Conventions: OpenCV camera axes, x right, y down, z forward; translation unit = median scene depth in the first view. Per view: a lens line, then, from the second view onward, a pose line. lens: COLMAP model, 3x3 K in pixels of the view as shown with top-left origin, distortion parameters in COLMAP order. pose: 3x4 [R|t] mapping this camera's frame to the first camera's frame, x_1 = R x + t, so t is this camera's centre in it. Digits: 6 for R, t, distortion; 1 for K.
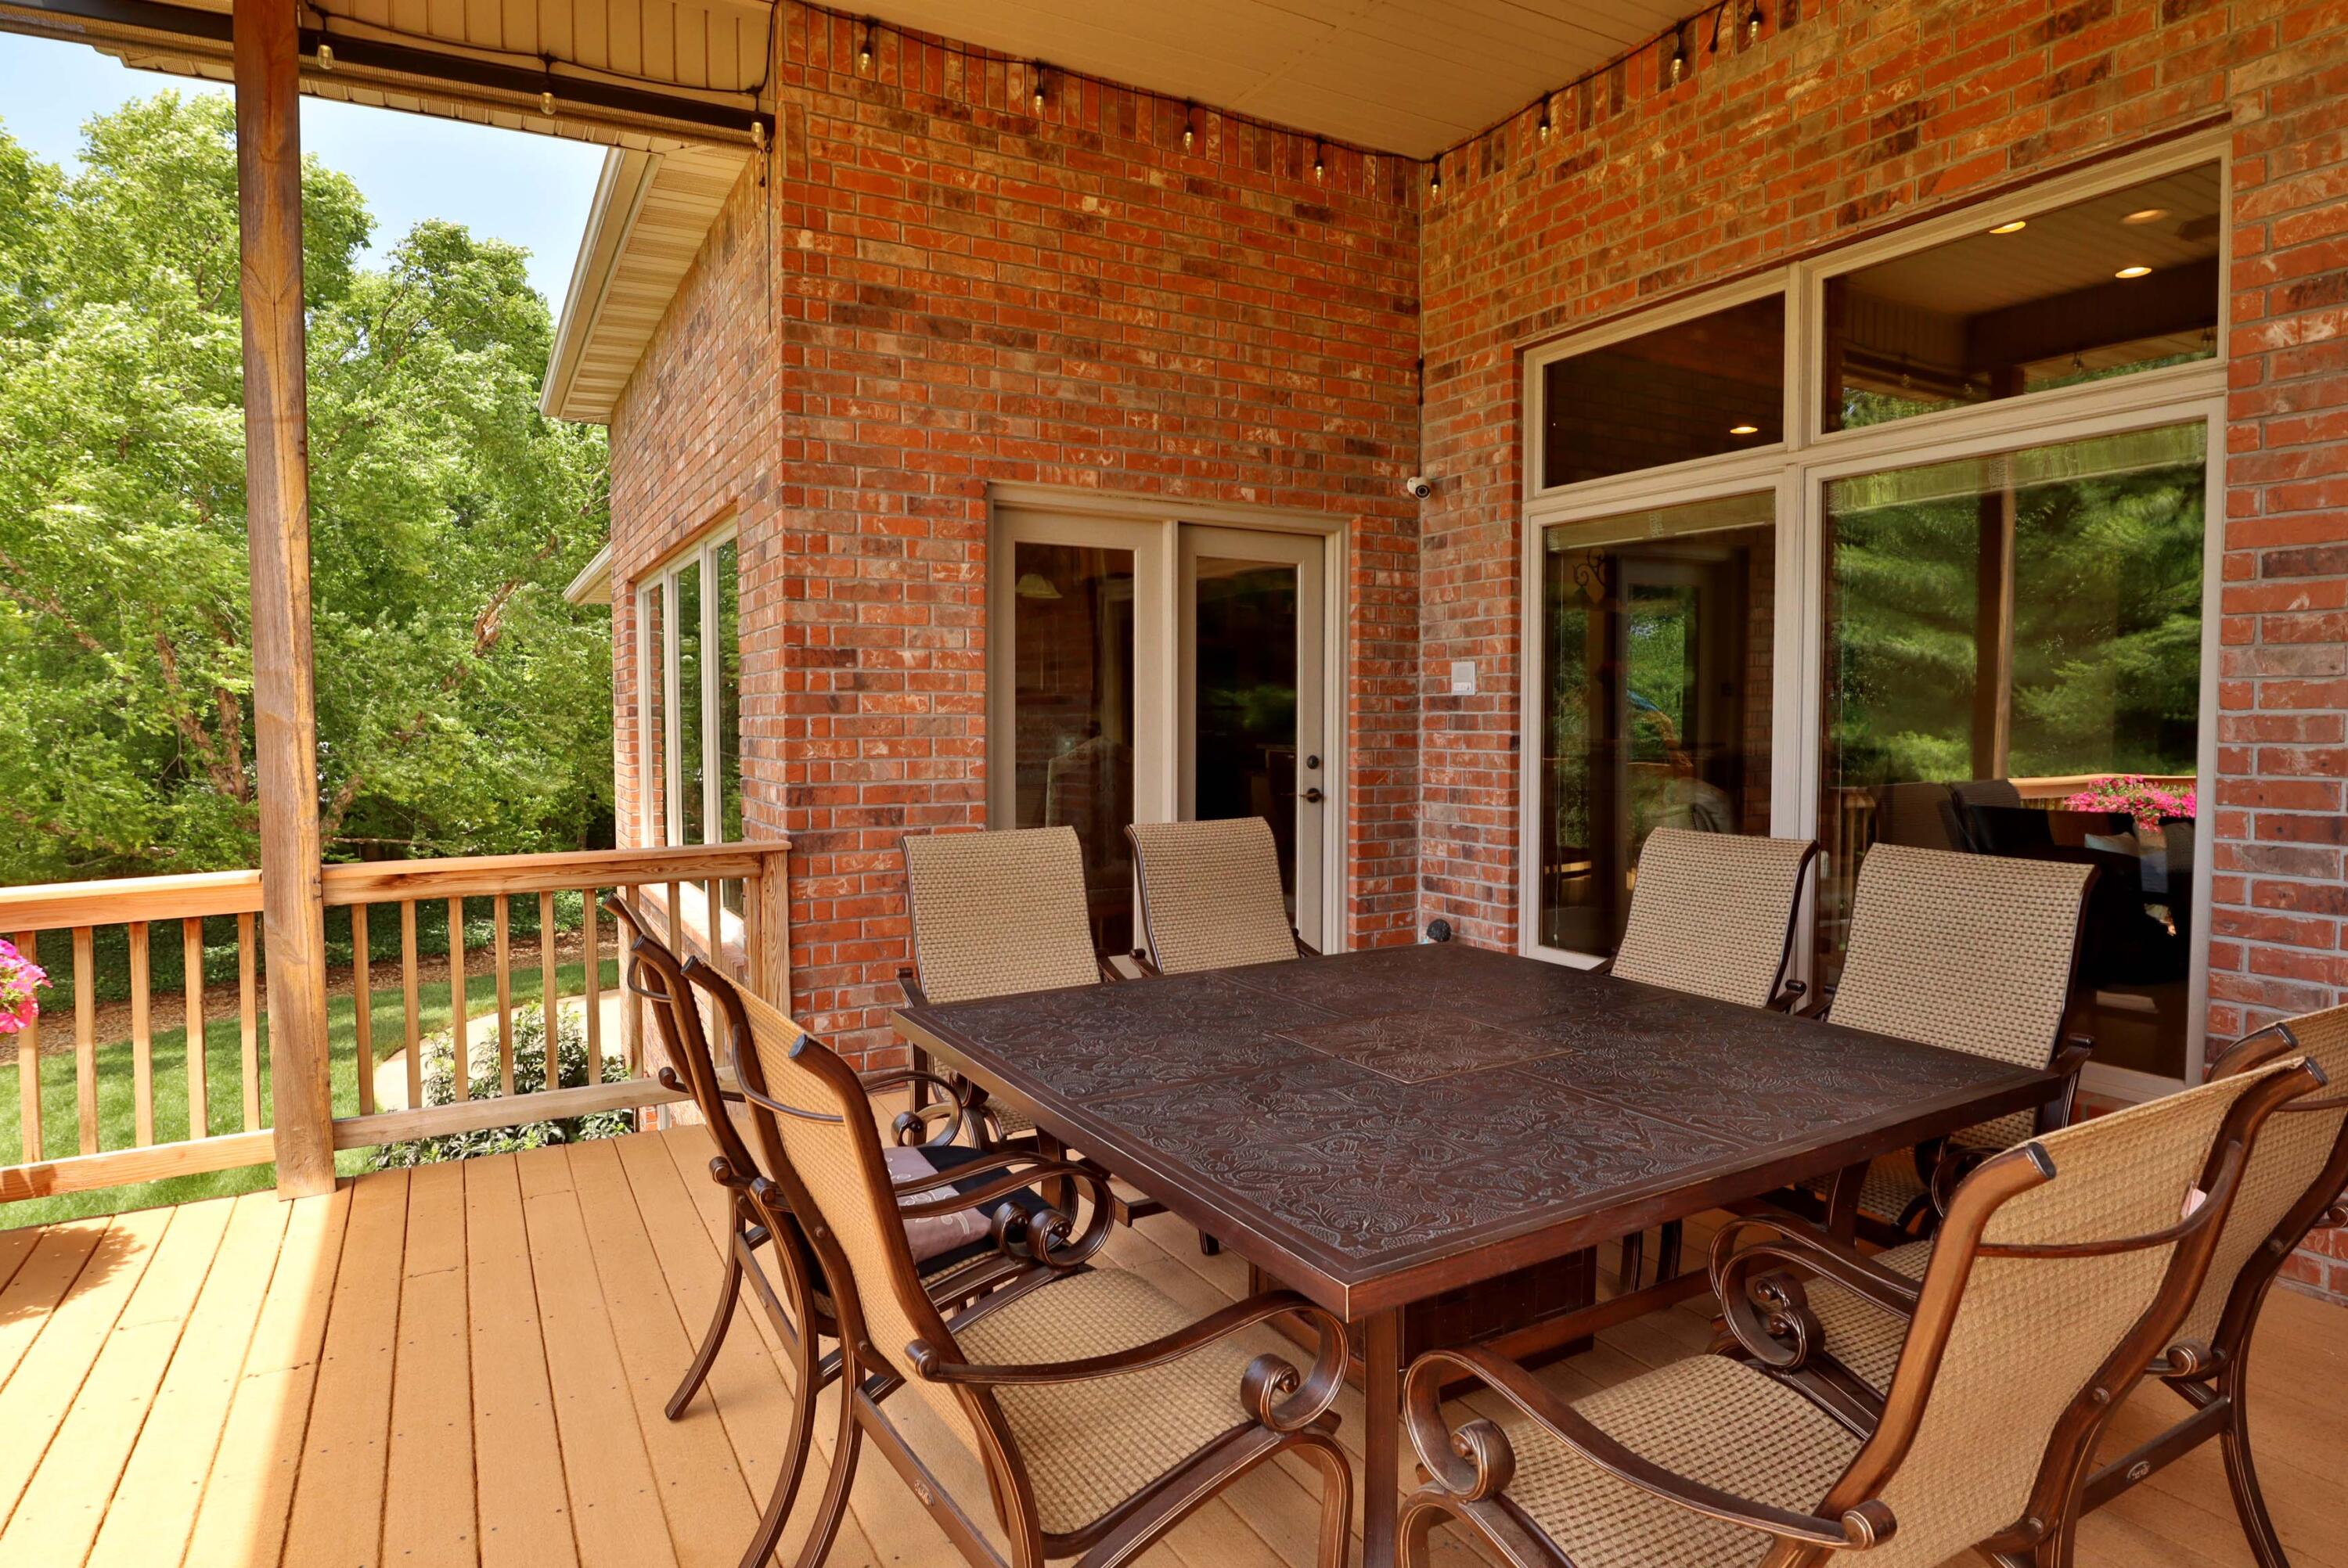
lens RADIAL K [[1303.7, 0, 1179.1], [0, 1303.7, 784.7], [0, 0, 1]] dist [-0.044828, 0.016308]
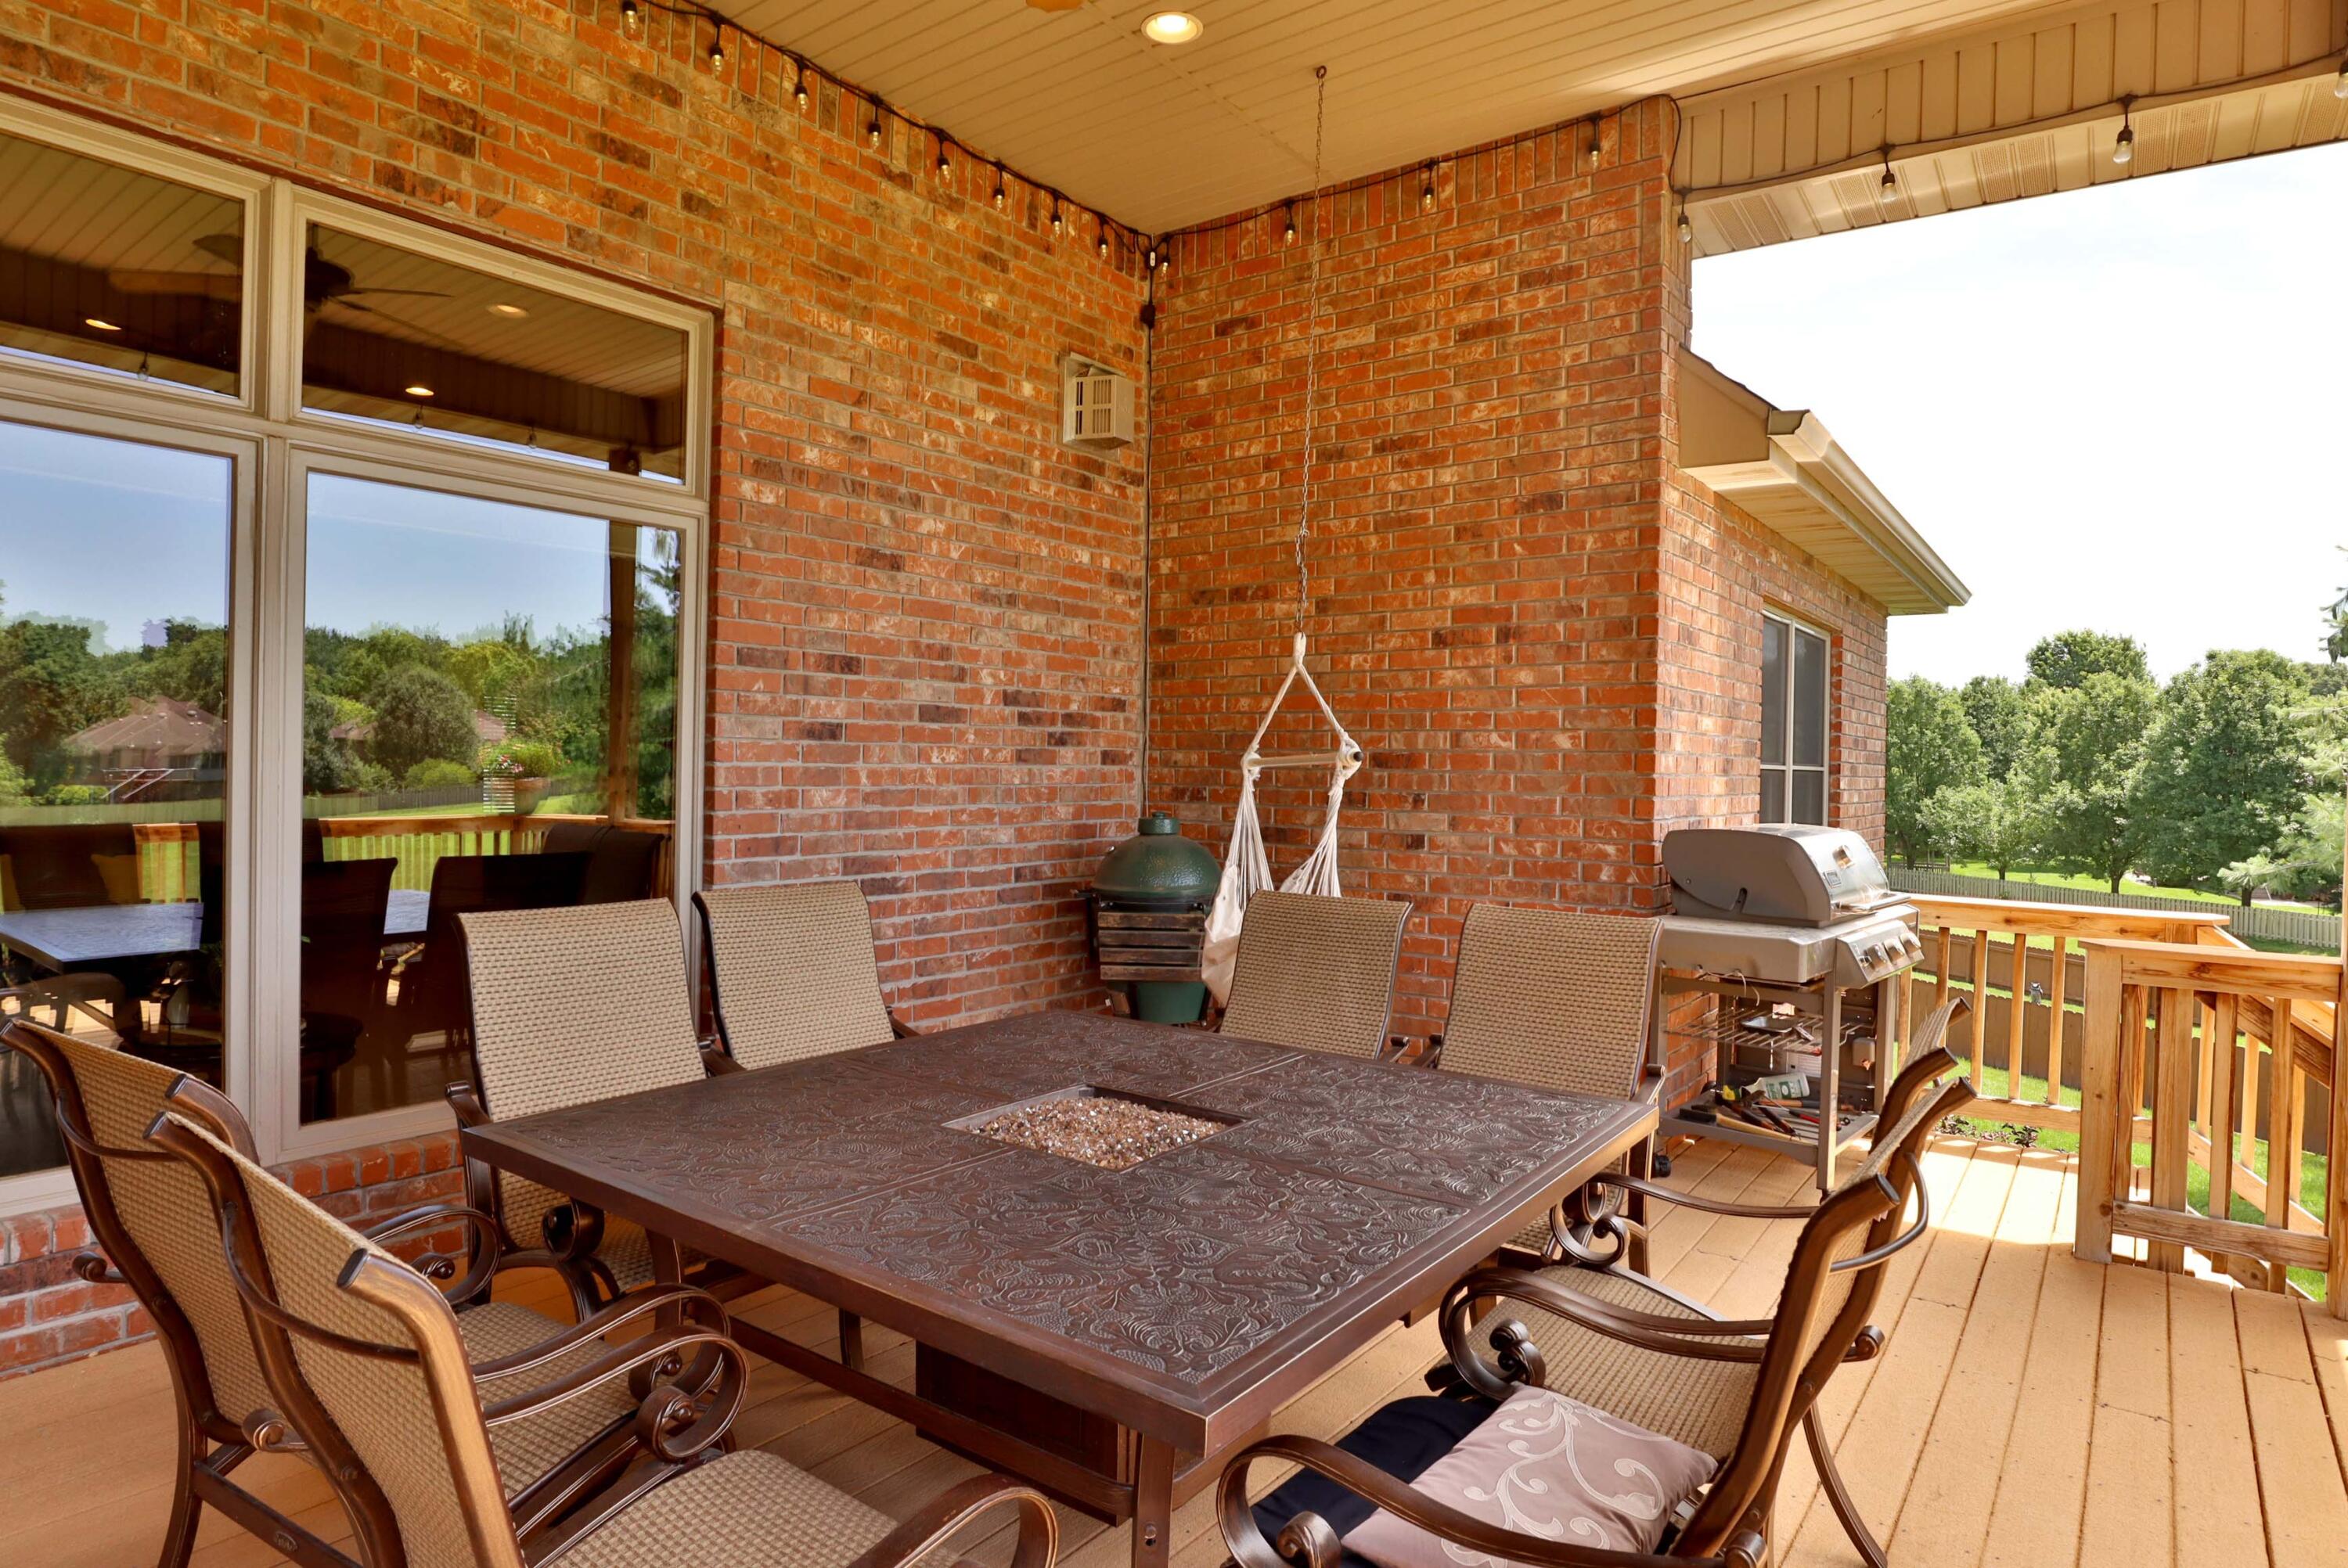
lens RADIAL K [[1303.7, 0, 1179.9], [0, 1303.7, 779.7], [0, 0, 1]] dist [-0.044828, 0.016308]
pose [[-0.387901, -0.015518, 0.921570, -0.783919], [0.034666, 0.998905, 0.031412, -0.087685], [-0.921049, 0.044132, -0.386938, 1.434193]]
